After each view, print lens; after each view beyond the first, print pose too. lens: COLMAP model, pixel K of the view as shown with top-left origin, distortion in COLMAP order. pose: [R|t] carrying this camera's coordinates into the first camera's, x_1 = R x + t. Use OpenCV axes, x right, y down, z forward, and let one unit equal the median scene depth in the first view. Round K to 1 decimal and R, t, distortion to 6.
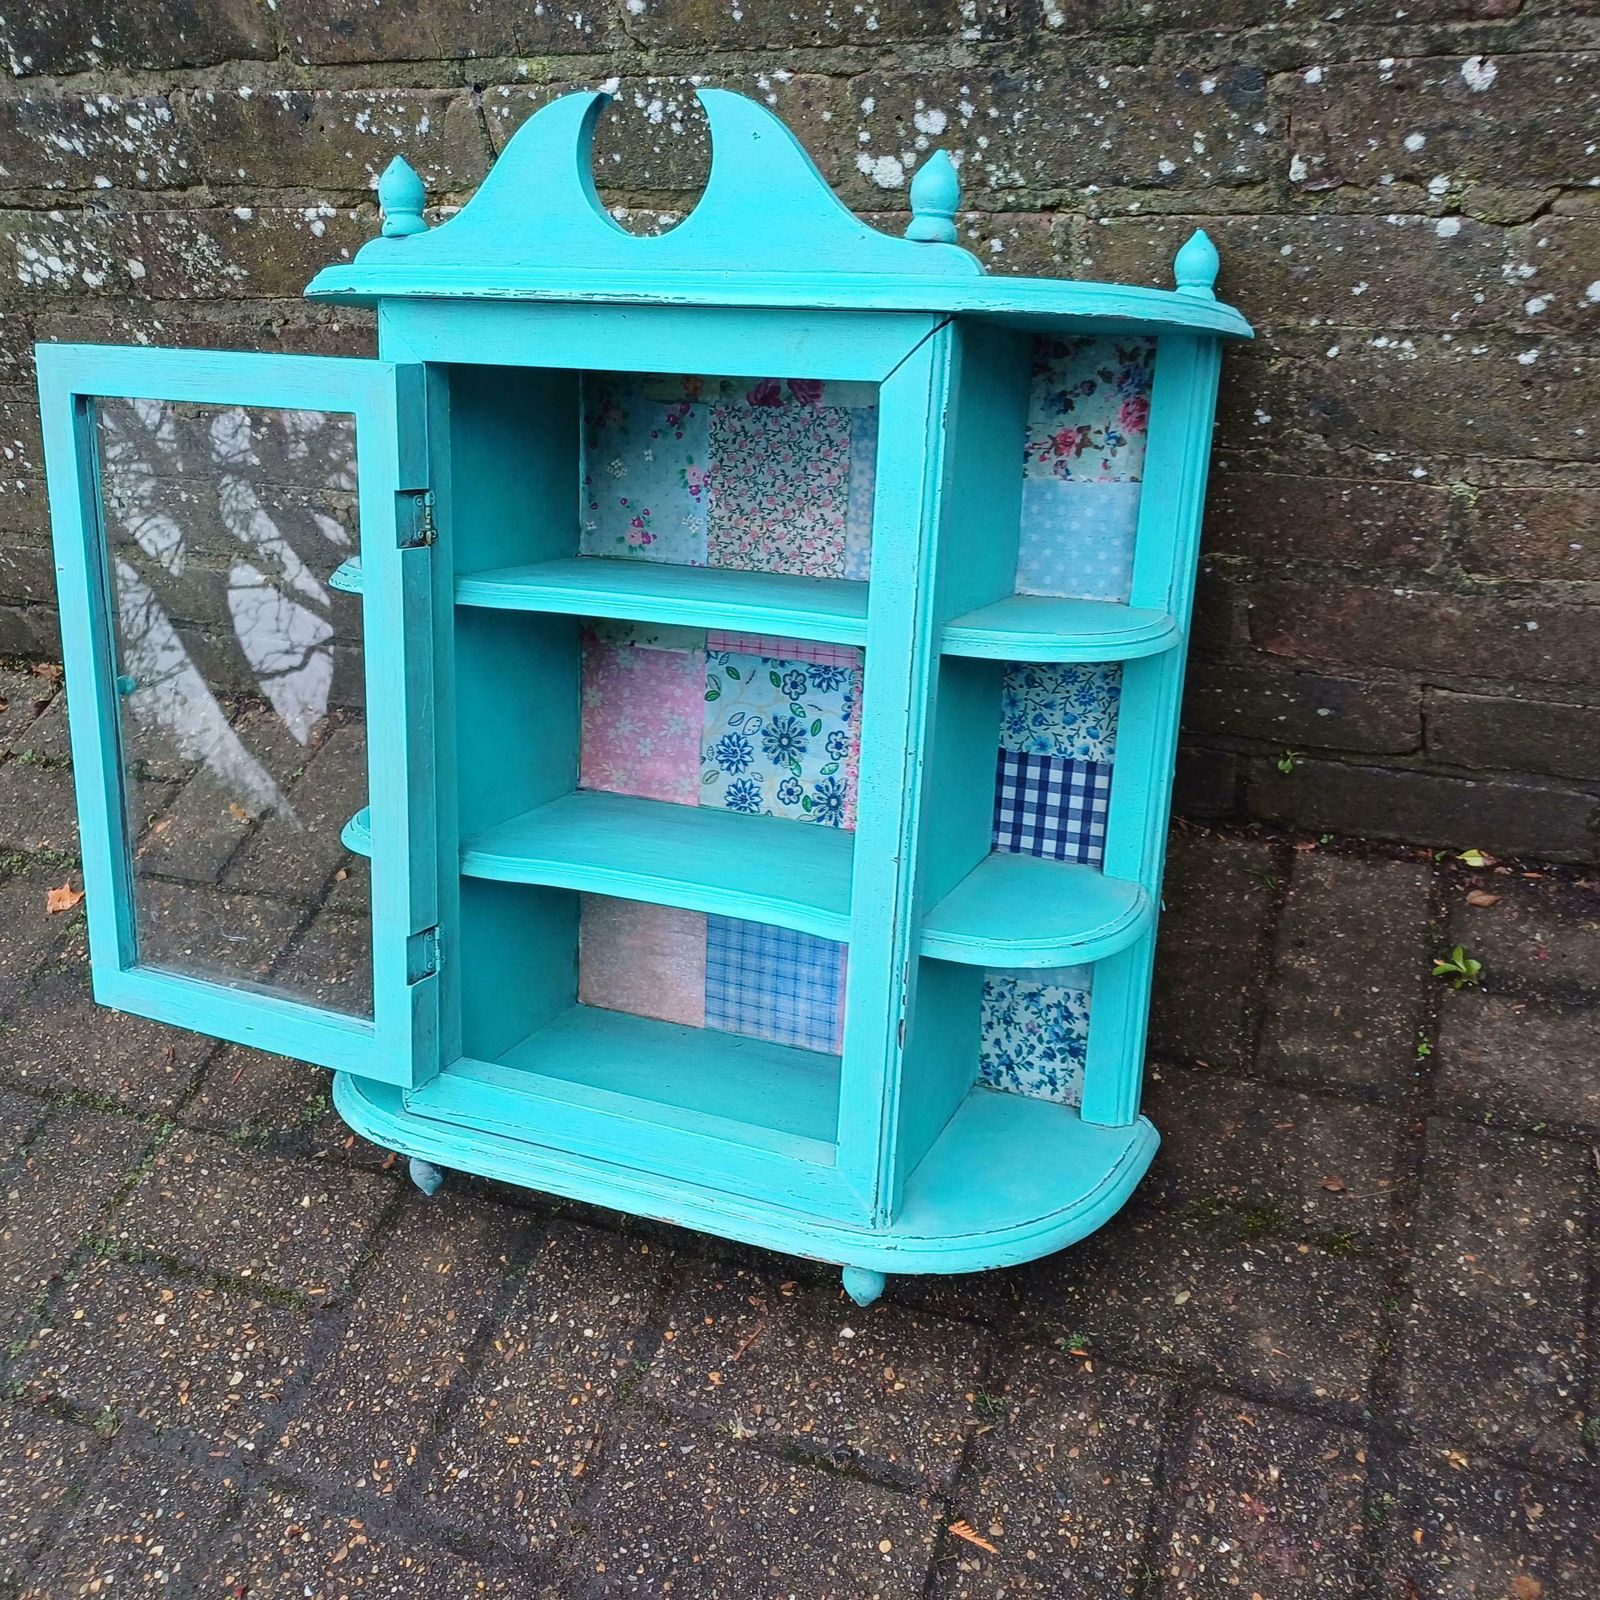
lens RADIAL K [[1585.8, 0, 784.2], [0, 1585.8, 820.2], [0, 0, 1]] dist [0.085479, -0.121118]
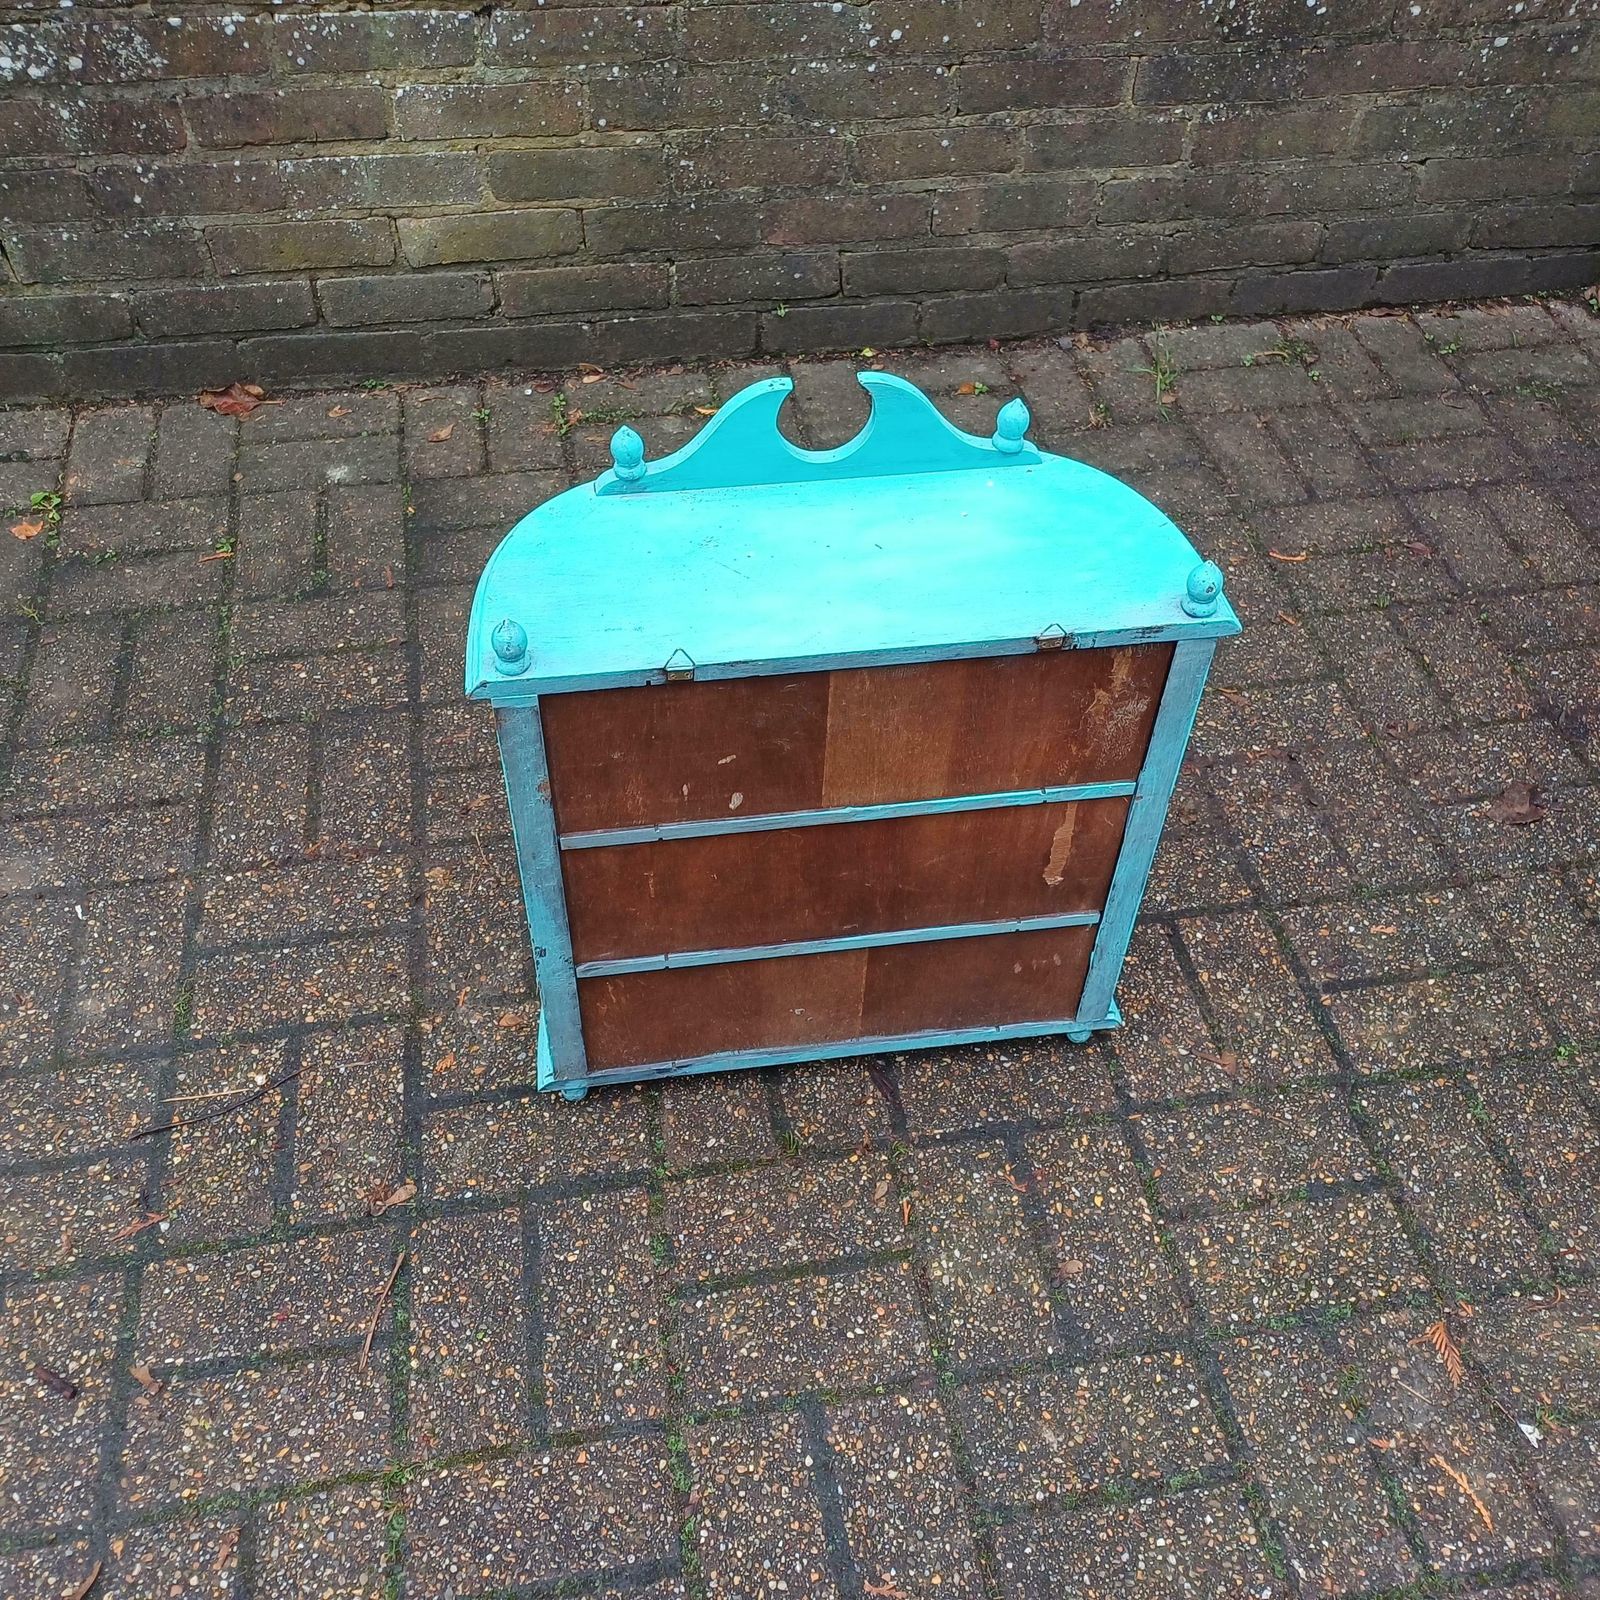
lens RADIAL K [[1583.8, 0, 810.2], [0, 1583.8, 795.3], [0, 0, 1]] dist [0.028783, 0.005854]
pose [[0.841581, -0.232599, 0.487483, -0.852763], [0.237002, 0.970025, 0.053684, 0.510767], [-0.485358, 0.070355, 0.871480, -0.776059]]
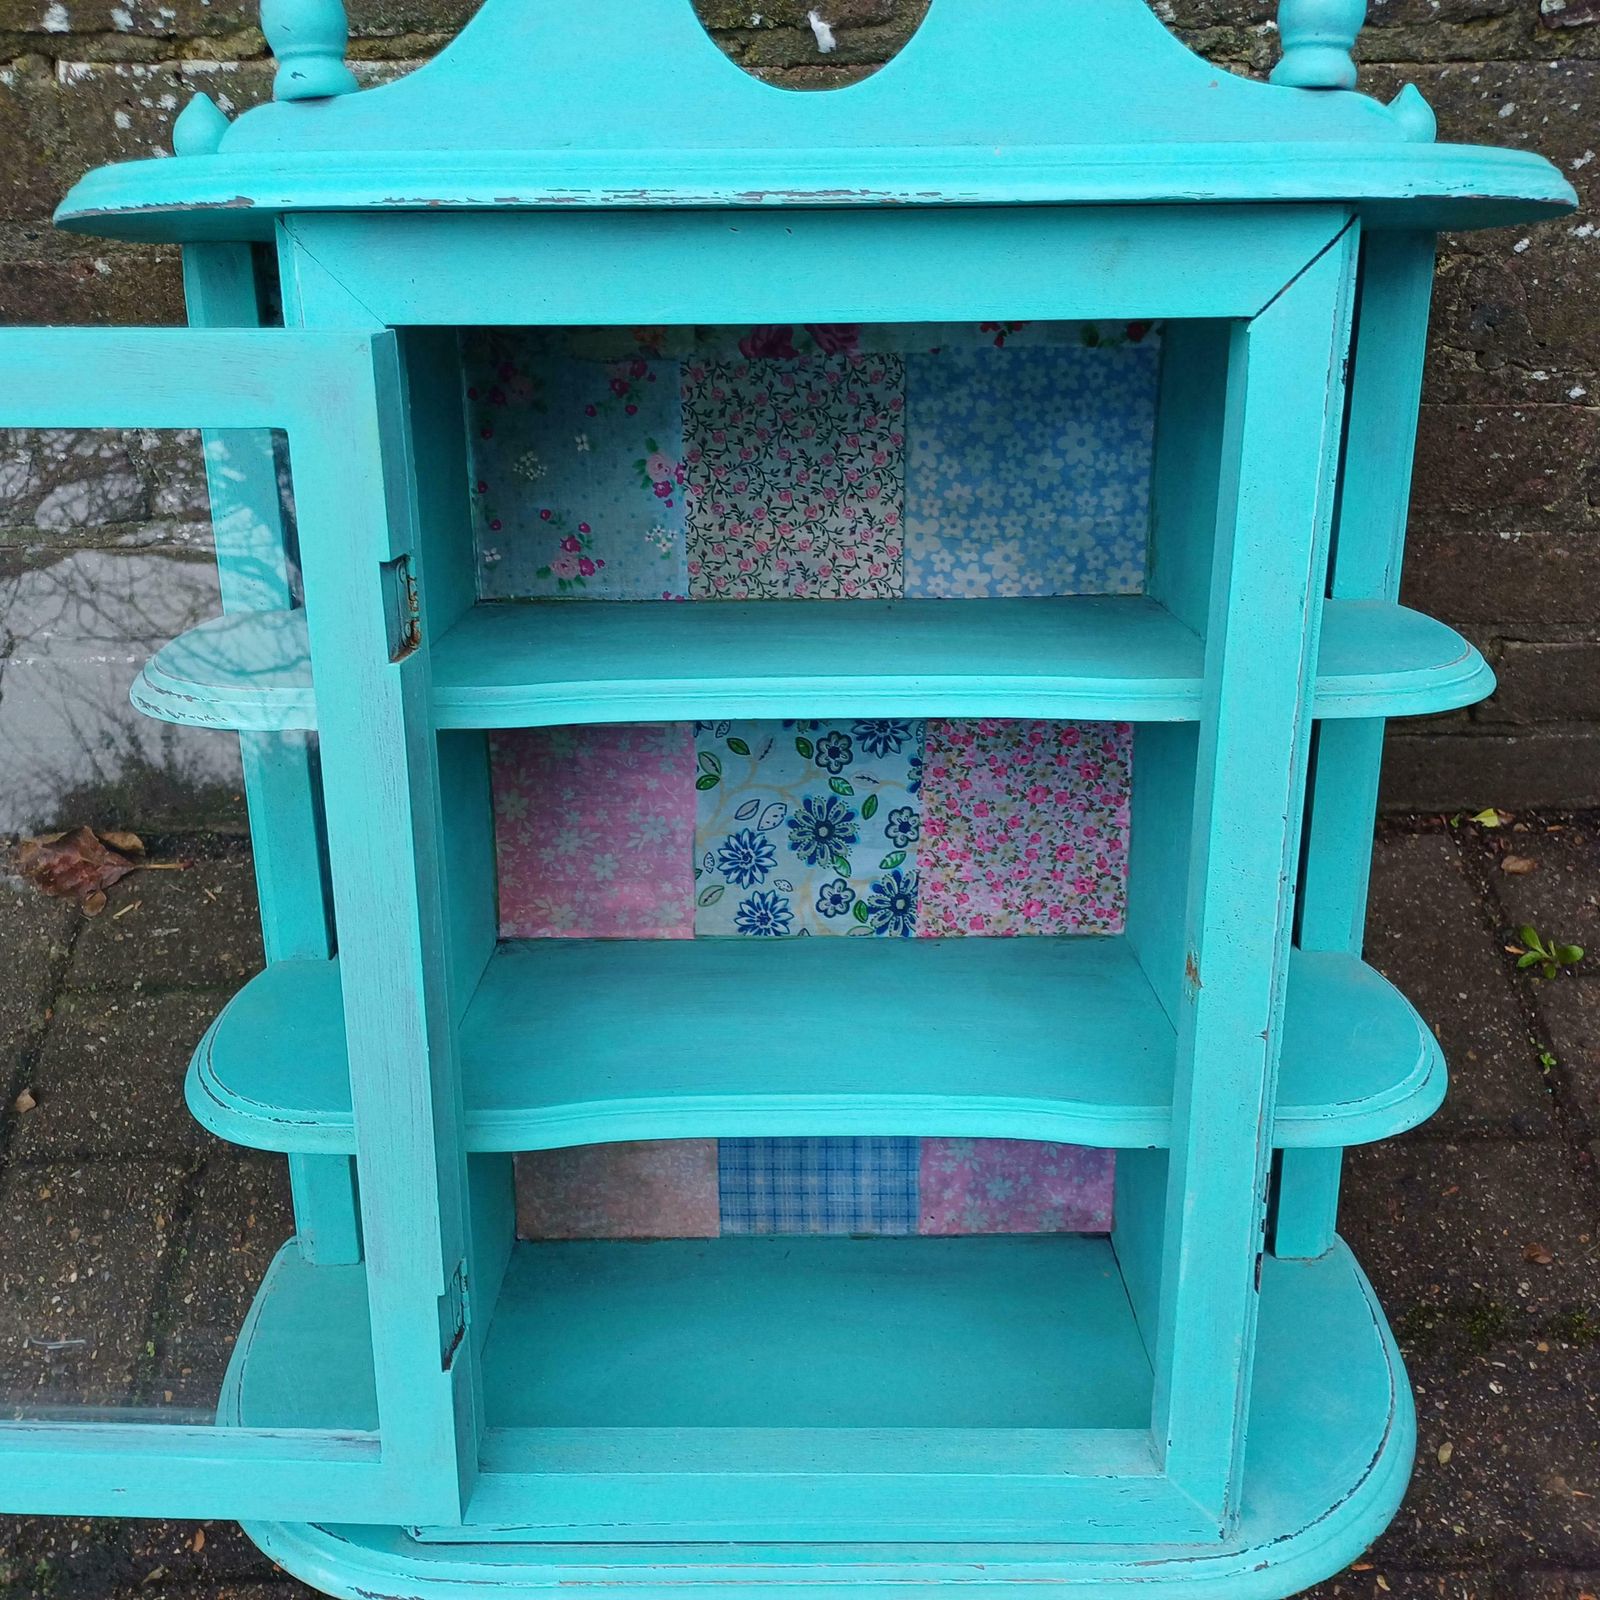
lens RADIAL K [[1589.3, 0, 793.5], [0, 1589.3, 787.6], [0, 0, 1]] dist [0.057106, -0.048015]
pose [[0.921807, -0.158294, 0.353856, -0.269427], [0.146094, 0.987381, 0.061115, -0.118767], [-0.359065, -0.004640, 0.933301, 0.359864]]
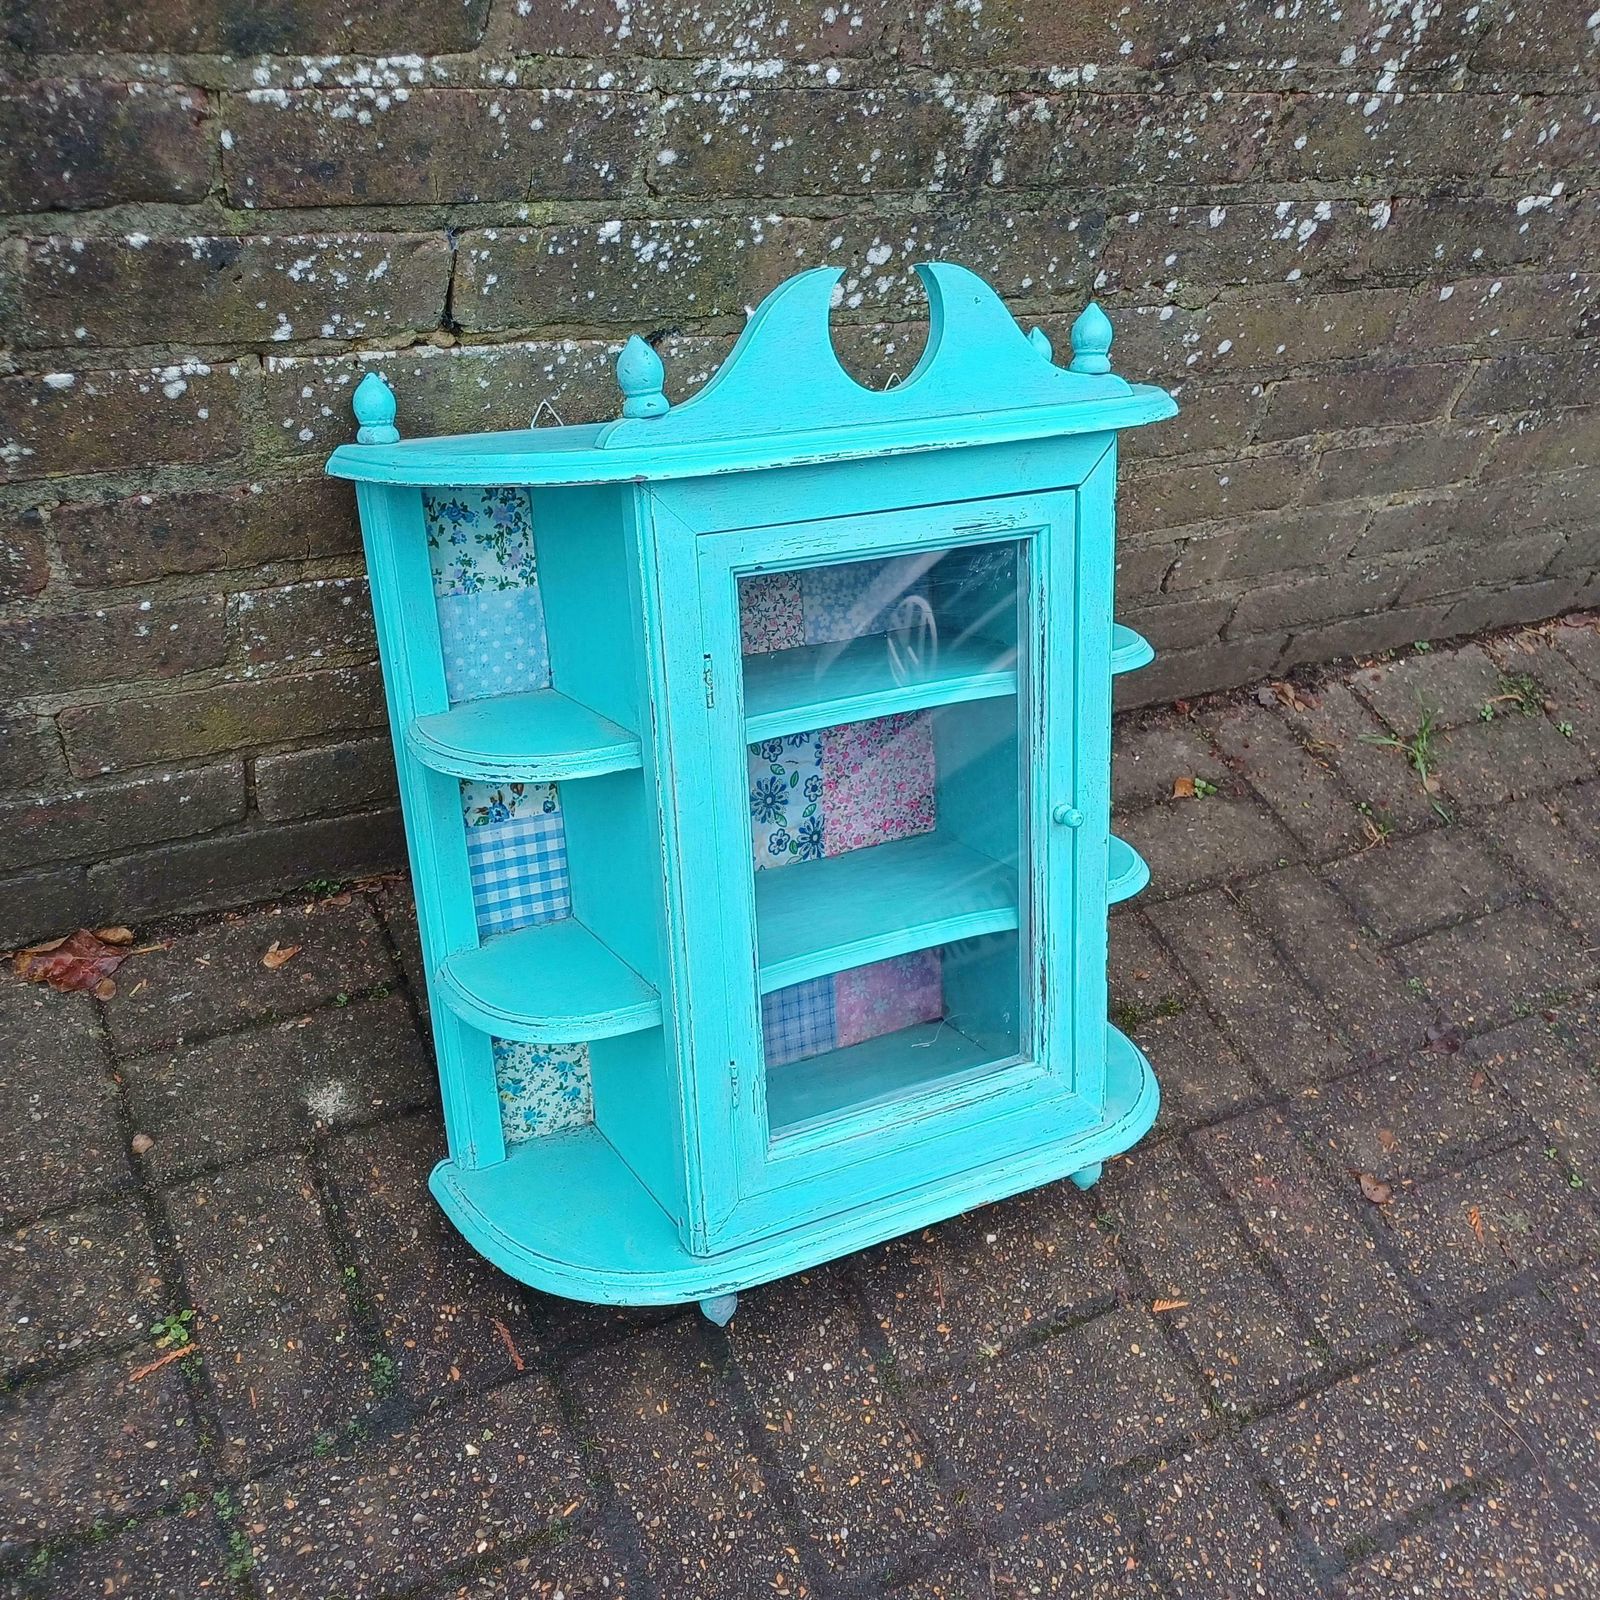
lens RADIAL K [[1573.6, 0, 804.2], [0, 1573.6, 827.2], [0, 0, 1]] dist [0.099184, -0.151090]
pose [[0.629416, -0.317412, 0.709285, -0.801457], [0.279431, 0.944165, 0.174557, -0.225895], [-0.725089, 0.088327, 0.682967, 0.243084]]
